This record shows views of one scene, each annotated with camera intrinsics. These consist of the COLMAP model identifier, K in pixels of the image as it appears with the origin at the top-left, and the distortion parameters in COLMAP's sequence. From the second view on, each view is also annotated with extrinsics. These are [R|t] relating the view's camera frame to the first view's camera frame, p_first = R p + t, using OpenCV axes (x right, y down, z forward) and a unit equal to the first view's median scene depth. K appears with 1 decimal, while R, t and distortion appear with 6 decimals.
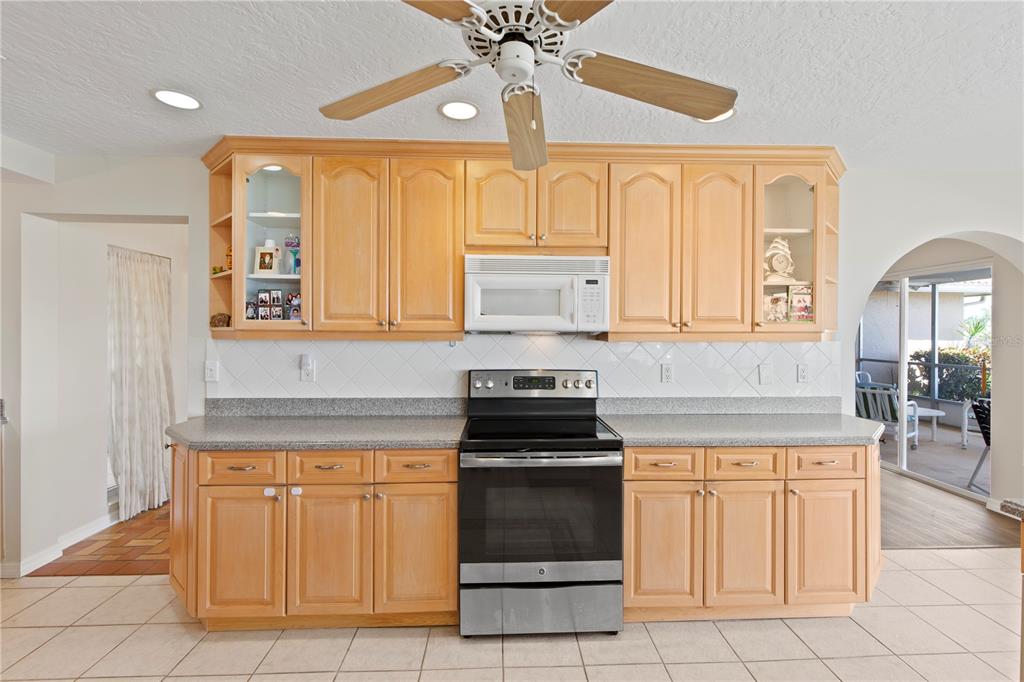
lens RADIAL K [[456.5, 0, 518.8], [0, 456.5, 334.8], [0, 0, 1]] dist [0.001841, 0.000496]
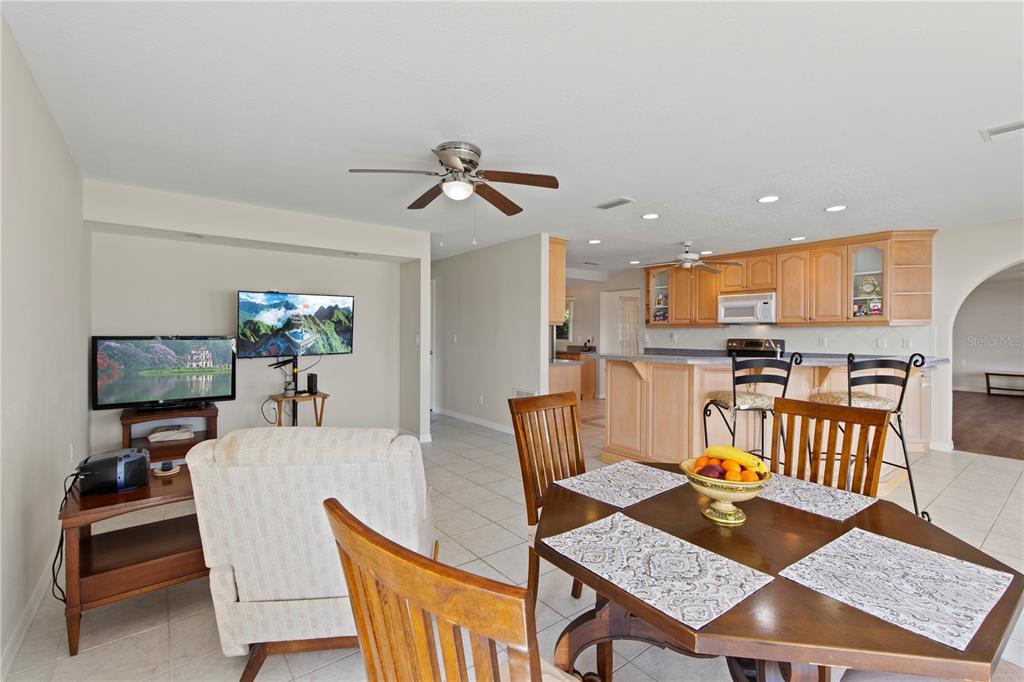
lens RADIAL K [[456.5, 0, 518.8], [0, 456.5, 334.8], [0, 0, 1]] dist [0.001841, 0.000496]
pose [[0.585551, 0.001443, -0.810634, 1.386403], [-0.011476, 0.999913, -0.006510, 0.090633], [0.810554, 0.013115, 0.585517, -1.563913]]
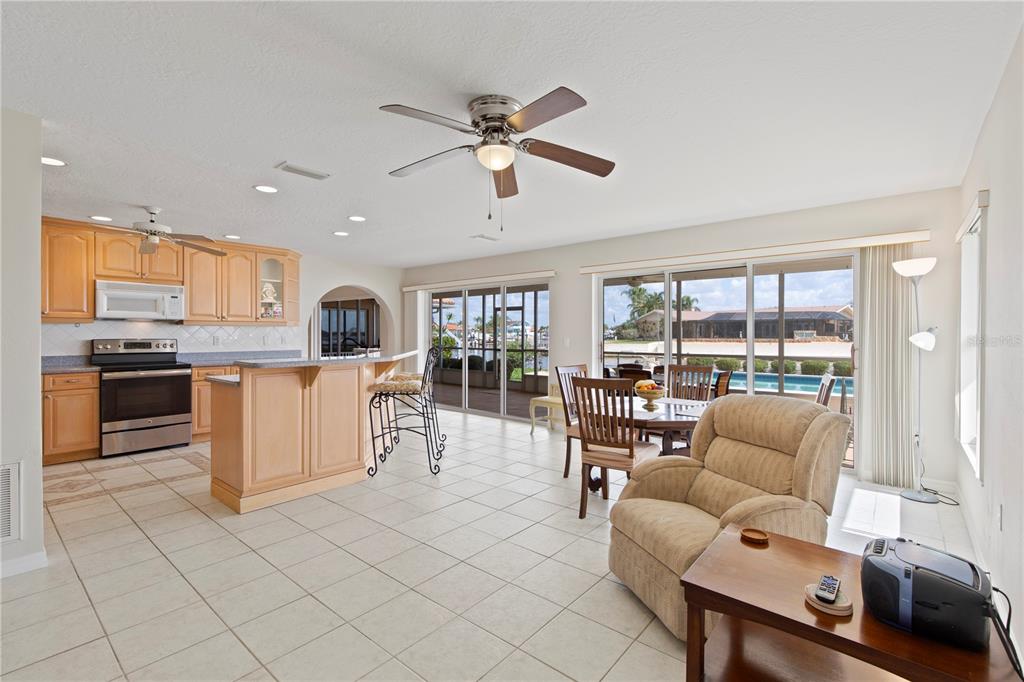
lens RADIAL K [[456.5, 0, 518.8], [0, 456.5, 334.8], [0, 0, 1]] dist [0.001841, 0.000496]
pose [[0.673547, -0.002179, 0.739141, -0.345995], [0.009818, 0.999934, -0.005999, 0.094586], [-0.739079, 0.011298, 0.673524, -1.688376]]
